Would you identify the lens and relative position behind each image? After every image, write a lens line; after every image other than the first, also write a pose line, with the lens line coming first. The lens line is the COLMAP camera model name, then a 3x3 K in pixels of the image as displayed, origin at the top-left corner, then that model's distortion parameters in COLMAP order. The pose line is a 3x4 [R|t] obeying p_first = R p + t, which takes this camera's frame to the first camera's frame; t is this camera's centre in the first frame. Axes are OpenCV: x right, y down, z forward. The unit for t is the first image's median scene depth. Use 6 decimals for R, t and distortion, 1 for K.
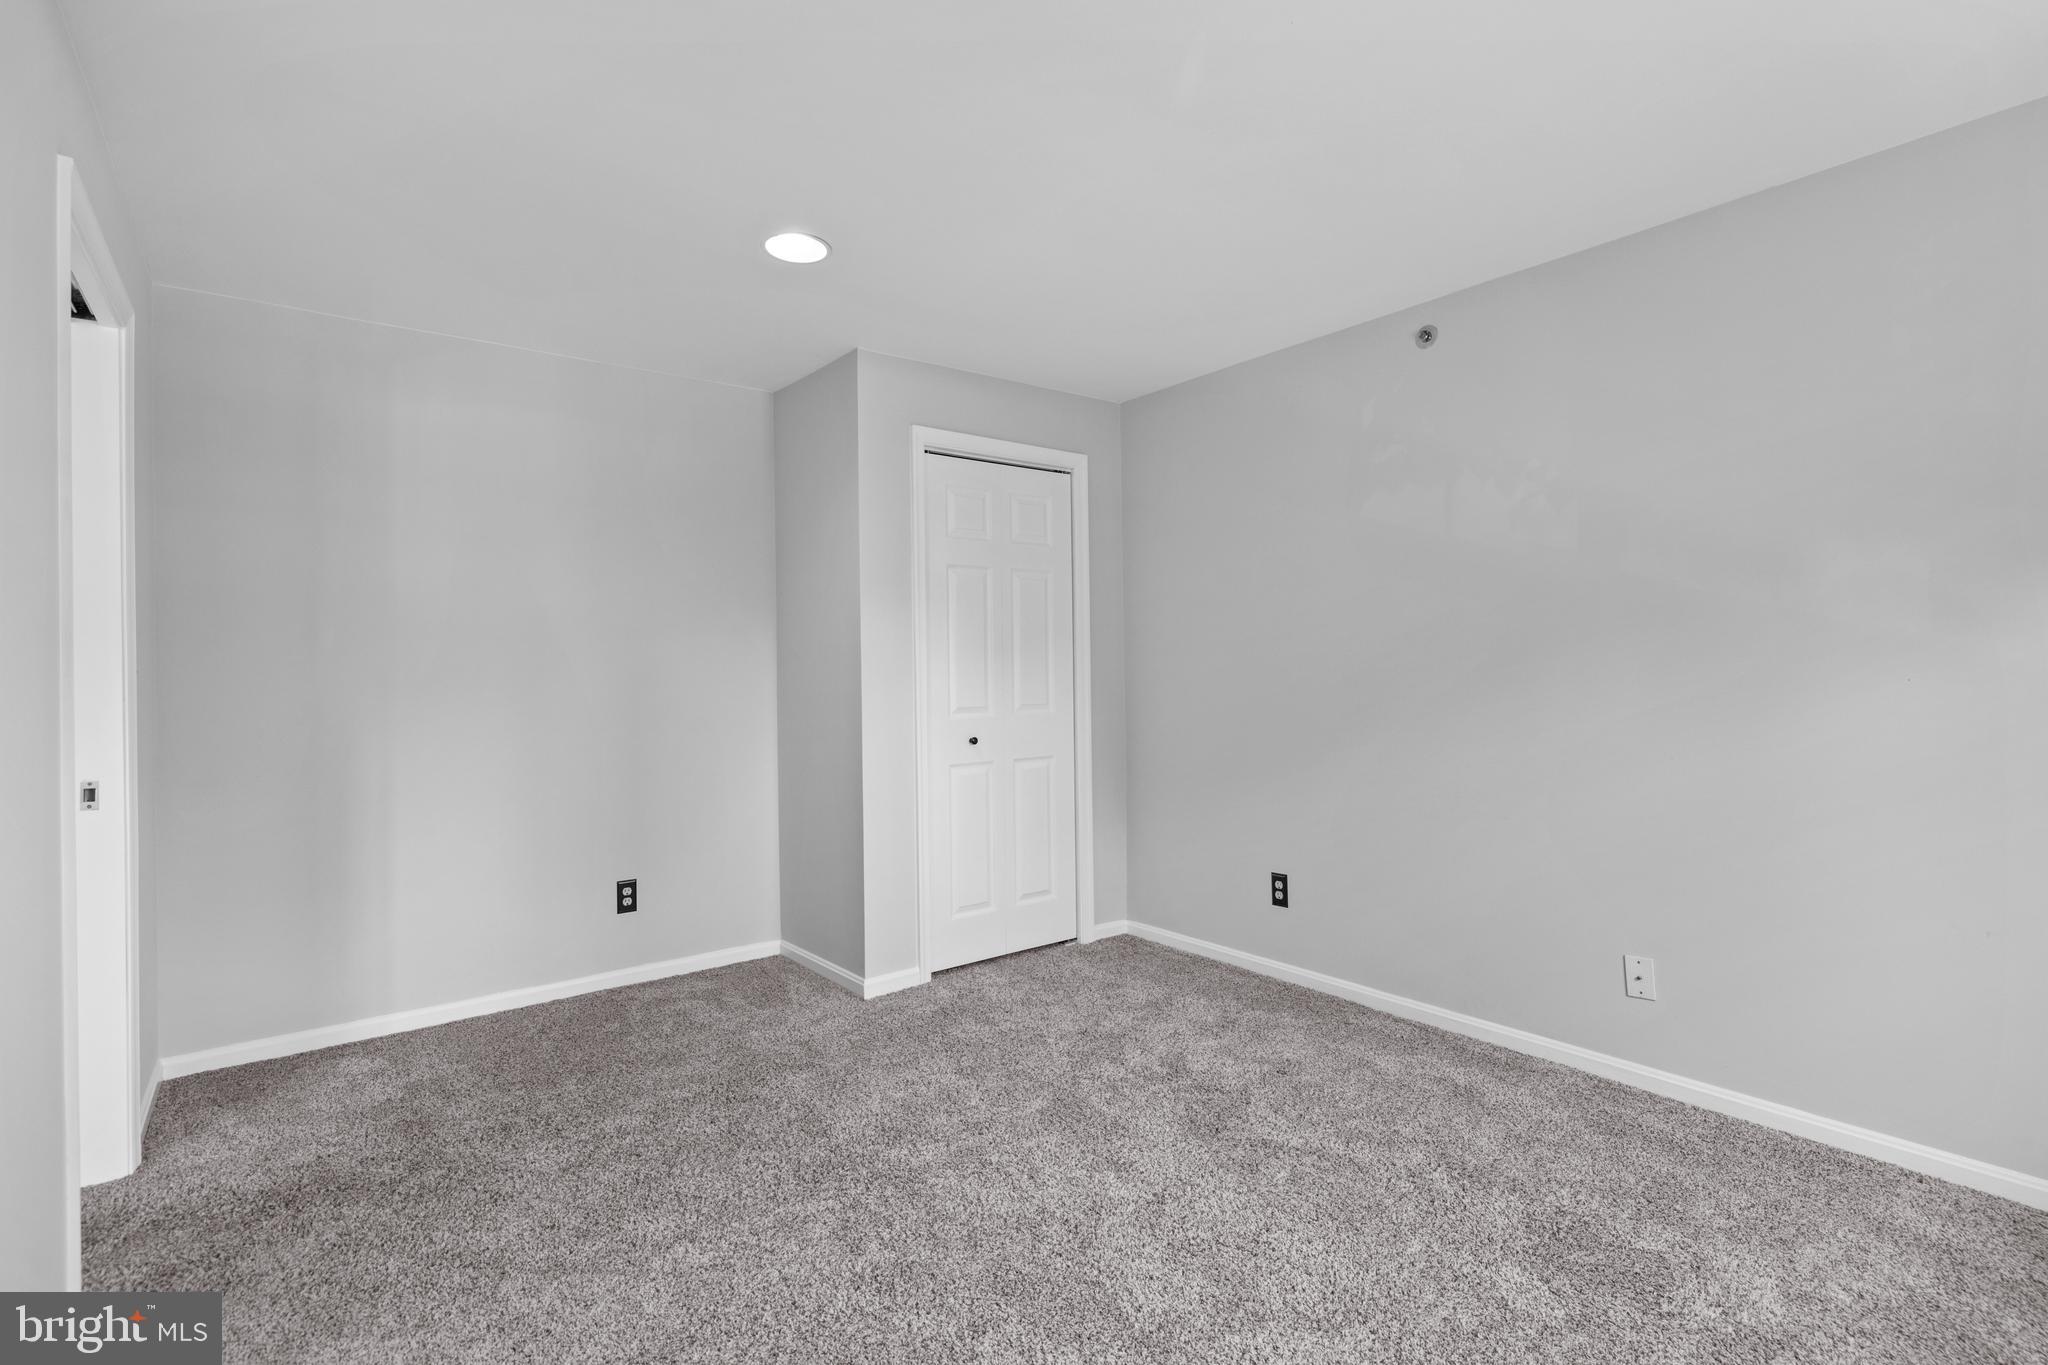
lens RADIAL K [[947.9, 0, 1024.0], [0, 947.9, 682.5], [0, 0, 1]] dist [-0.001378, -0.000218]
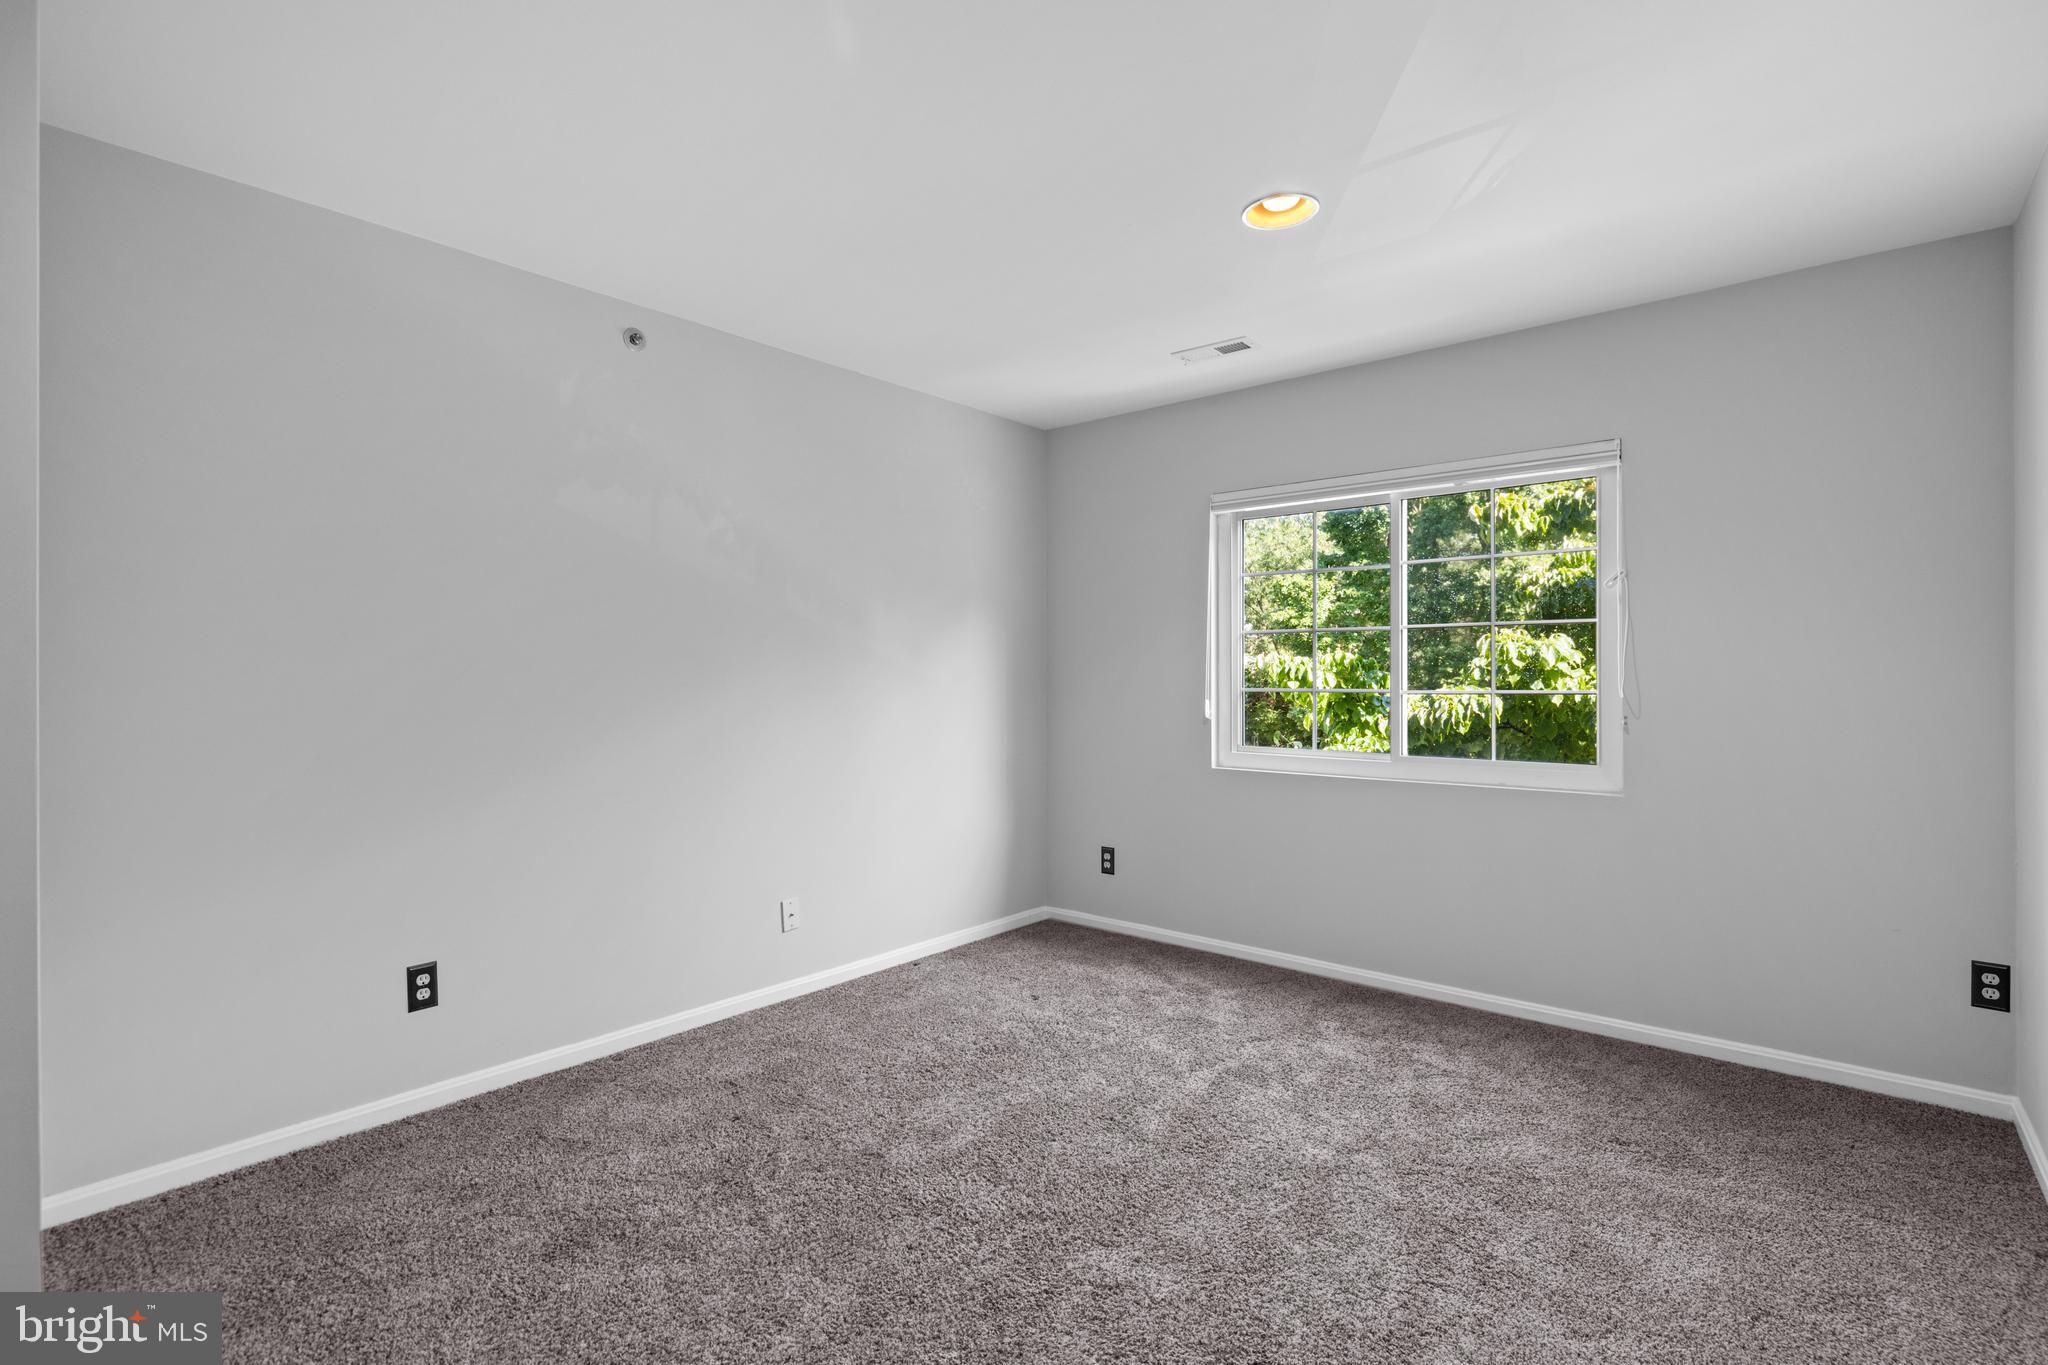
lens RADIAL K [[947.9, 0, 1024.0], [0, 947.9, 682.5], [0, 0, 1]] dist [-0.001378, -0.000218]
pose [[-0.207202, 0.009453, 0.978253, -0.666985], [0.014181, 0.999877, -0.006658, 0.001371], [-0.978195, 0.012493, -0.207310, 0.889142]]
